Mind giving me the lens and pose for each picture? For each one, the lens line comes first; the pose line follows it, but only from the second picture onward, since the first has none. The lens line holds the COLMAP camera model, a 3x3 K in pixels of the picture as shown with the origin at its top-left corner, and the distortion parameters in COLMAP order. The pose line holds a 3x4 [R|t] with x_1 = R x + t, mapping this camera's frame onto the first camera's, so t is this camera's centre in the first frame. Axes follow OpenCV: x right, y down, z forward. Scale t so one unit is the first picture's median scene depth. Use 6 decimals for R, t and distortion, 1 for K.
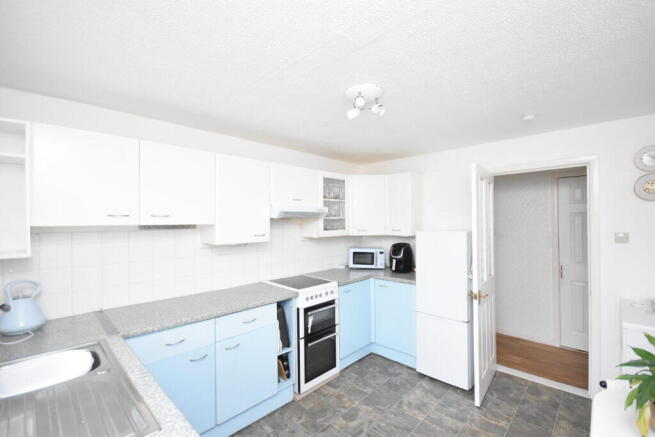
lens RADIAL K [[290.2, 0, 356.9], [0, 290.2, 222.3], [0, 0, 1]] dist [0.002143, -0.000428]
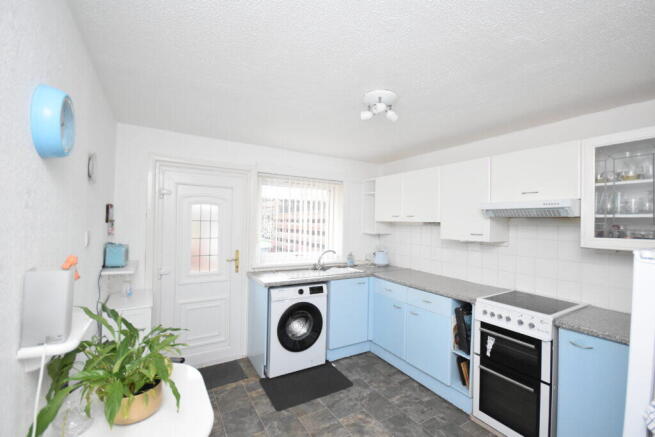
lens RADIAL K [[290.2, 0, 333.3], [0, 290.2, 218.7], [0, 0, 1]] dist [0.002143, -0.000428]
pose [[-0.294428, -0.000041, -0.955674, 0.803091], [-0.010367, 0.999941, 0.003151, -0.007001], [0.955617, 0.010835, -0.294411, 0.868524]]
